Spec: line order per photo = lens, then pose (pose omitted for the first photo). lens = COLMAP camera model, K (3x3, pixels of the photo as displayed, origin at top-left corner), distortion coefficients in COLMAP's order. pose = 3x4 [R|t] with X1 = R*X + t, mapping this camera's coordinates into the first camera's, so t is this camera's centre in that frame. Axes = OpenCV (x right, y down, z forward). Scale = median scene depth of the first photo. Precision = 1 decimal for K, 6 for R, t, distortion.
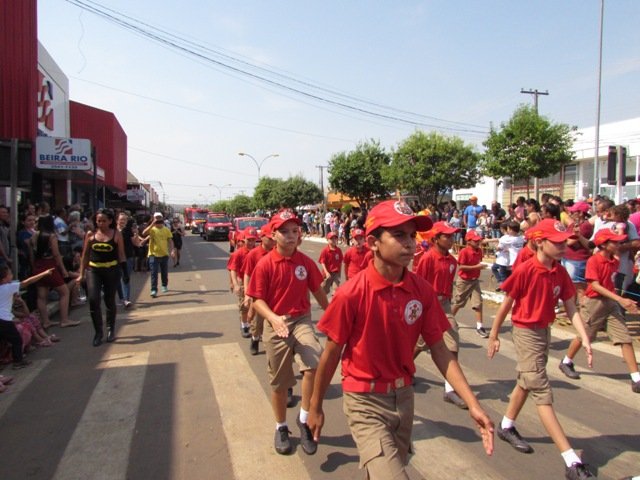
lens RADIAL K [[450.8, 0, 319.5], [0, 450.8, 241.1], [0, 0, 1]] dist [-0.047621, 0.030602]
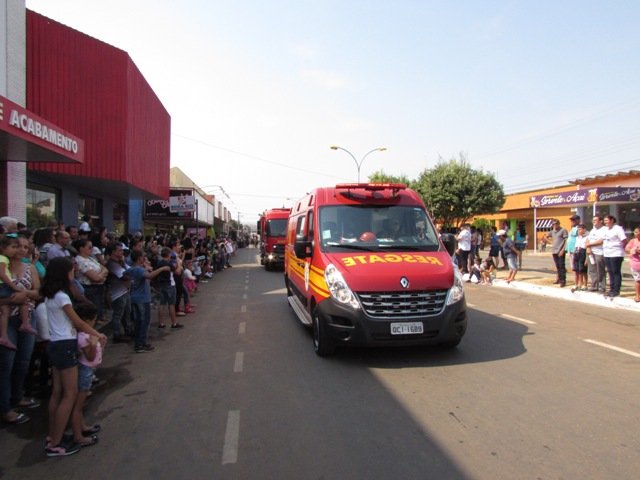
lens RADIAL K [[448.5, 0, 319.7], [0, 448.5, 240.1], [0, 0, 1]] dist [-0.031827, 0.008773]
pose [[0.986460, -0.001742, -0.163994, -0.207752], [-0.005823, 0.998941, -0.045636, -0.042898], [0.163900, 0.045973, 0.985405, 0.783241]]
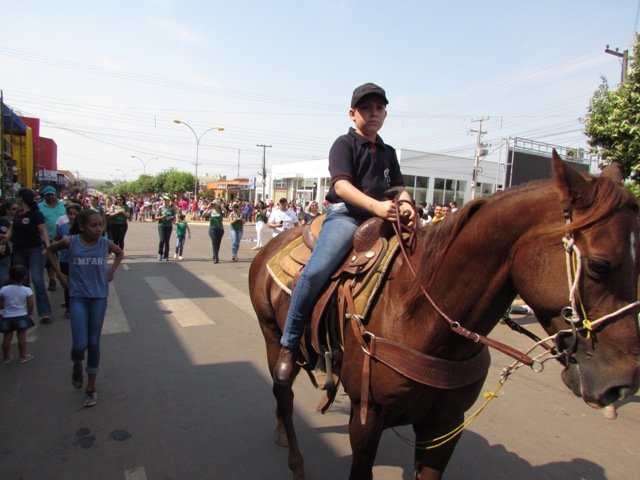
lens RADIAL K [[450.2, 0, 318.9], [0, 450.2, 239.5], [0, 0, 1]] dist [-0.042819, 0.022920]
pose [[0.985835, 0.019262, 0.166609, 0.497256], [-0.026599, 0.998767, 0.041920, 0.028430], [-0.165596, -0.045757, 0.985132, -1.546659]]
